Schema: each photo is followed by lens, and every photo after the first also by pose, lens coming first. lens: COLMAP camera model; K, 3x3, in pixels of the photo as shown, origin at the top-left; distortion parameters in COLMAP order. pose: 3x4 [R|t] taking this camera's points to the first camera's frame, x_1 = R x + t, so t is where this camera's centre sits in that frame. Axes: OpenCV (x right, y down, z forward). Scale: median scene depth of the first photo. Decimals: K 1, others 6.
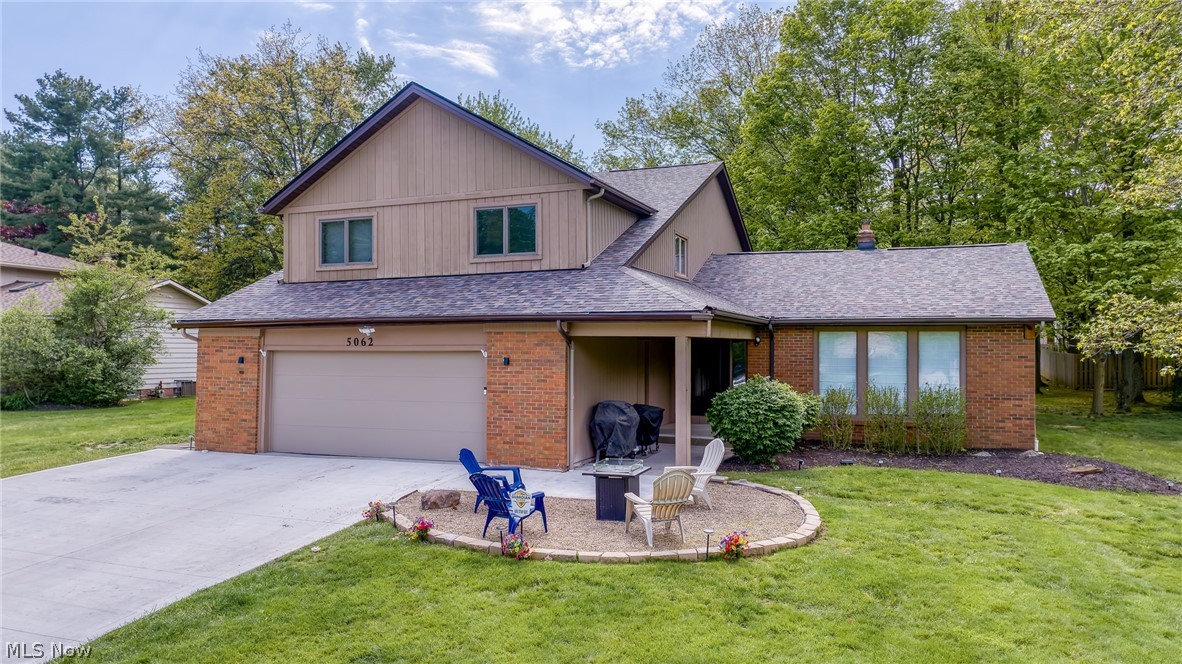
lens RADIAL K [[841.2, 0, 591.7], [0, 841.2, 331.0], [0, 0, 1]] dist [0.000410, 0.007408]
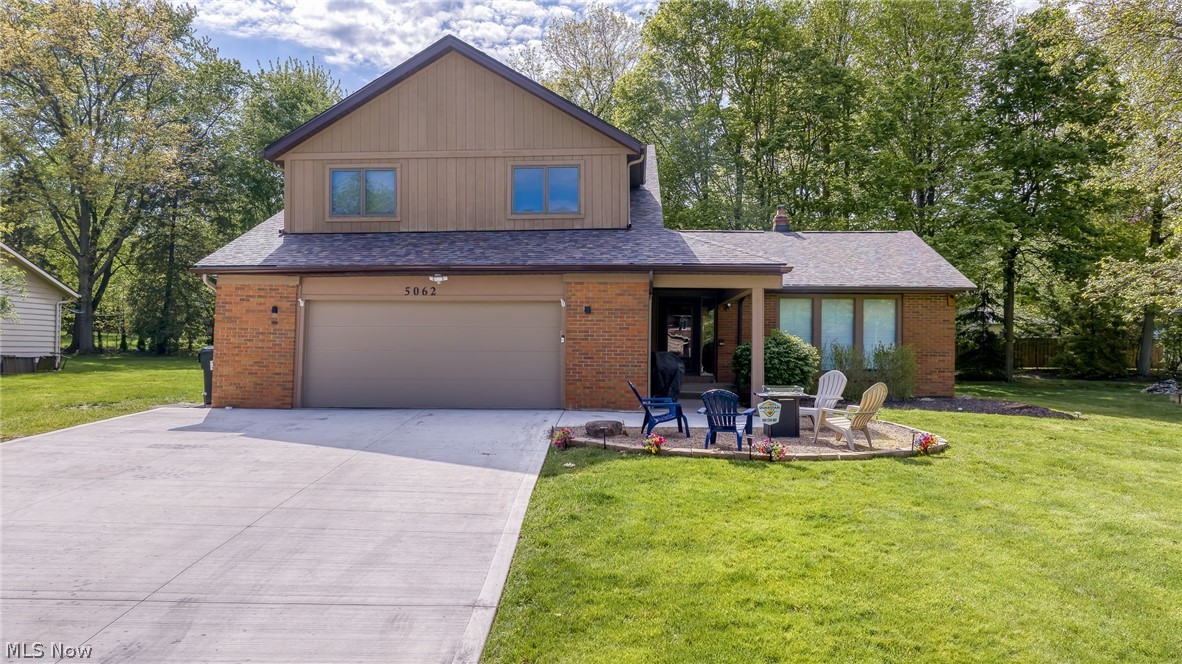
lens RADIAL K [[841.2, 0, 589.9], [0, 841.2, 331.6], [0, 0, 1]] dist [0.000410, 0.007408]
pose [[0.952922, 0.010329, 0.303040, -0.362685], [-0.011073, 0.999938, 0.000736, 0.054056], [-0.303013, -0.004057, 0.952978, -0.001727]]
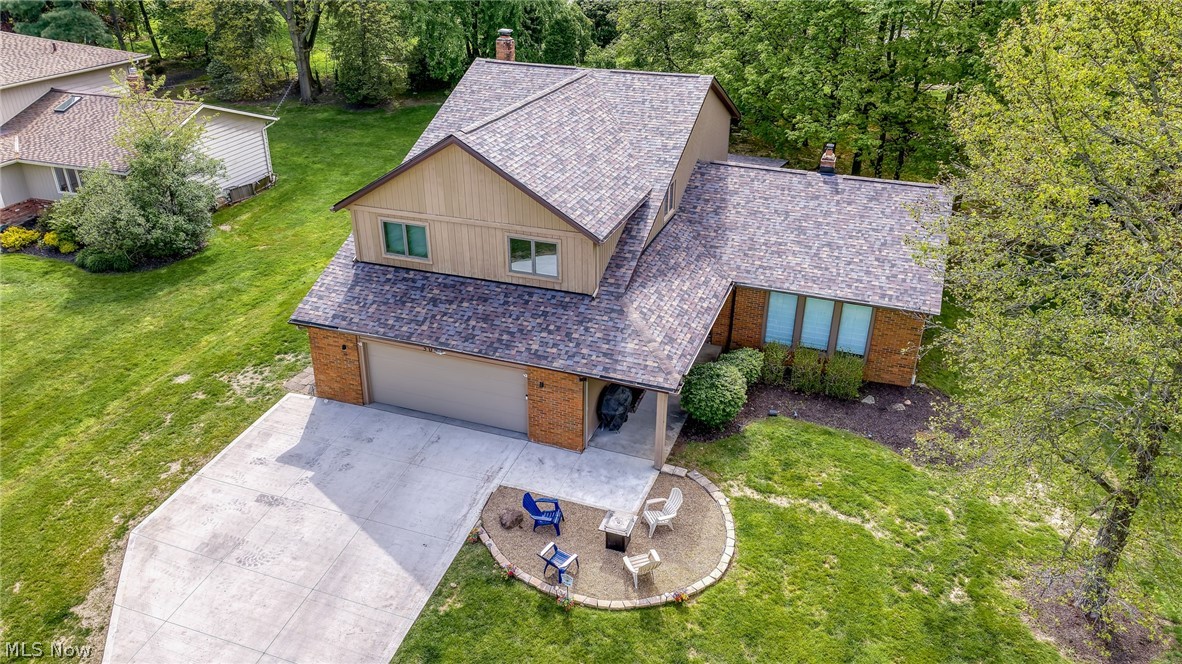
lens RADIAL K [[841.2, 0, 593.3], [0, 841.2, 333.5], [0, 0, 1]] dist [0.000410, 0.007408]
pose [[0.999889, -0.001881, 0.014795, -0.028775], [-0.005368, 0.880127, 0.474708, -0.636183], [-0.013915, -0.474735, 0.880019, -0.205925]]
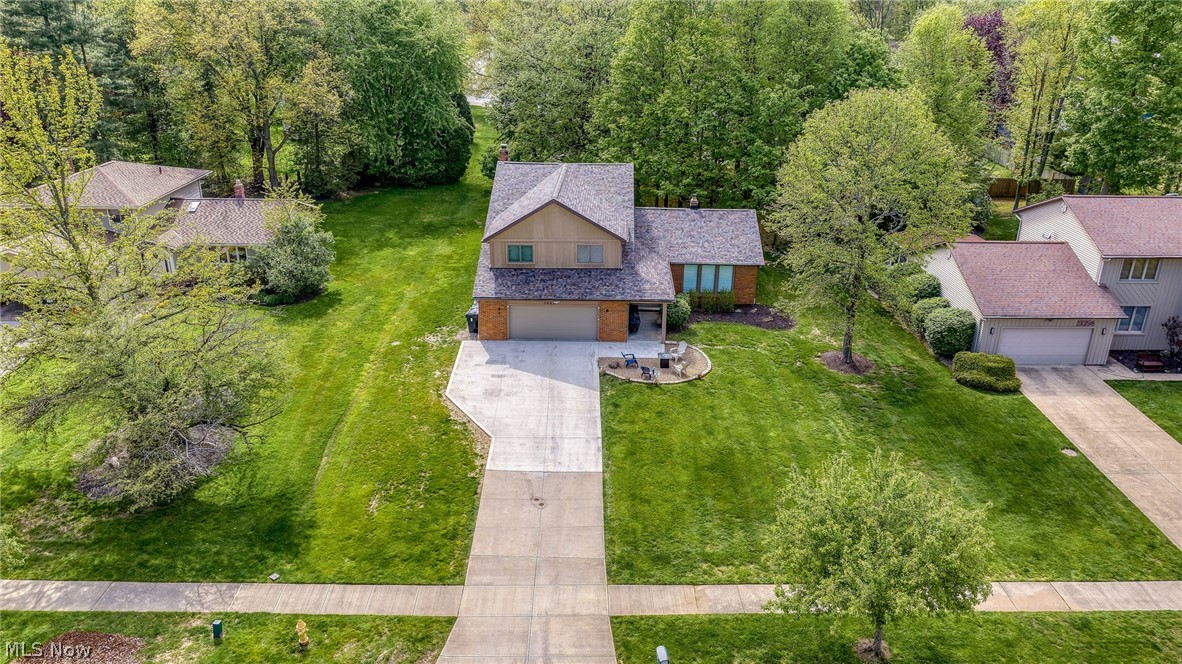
lens RADIAL K [[841.2, 0, 595.4], [0, 841.2, 331.8], [0, 0, 1]] dist [0.000410, 0.007408]
pose [[0.944972, -0.118265, 0.305025, -0.955525], [-0.011623, 0.919646, 0.392577, -0.964996], [-0.326943, -0.374520, 0.867665, -1.484629]]
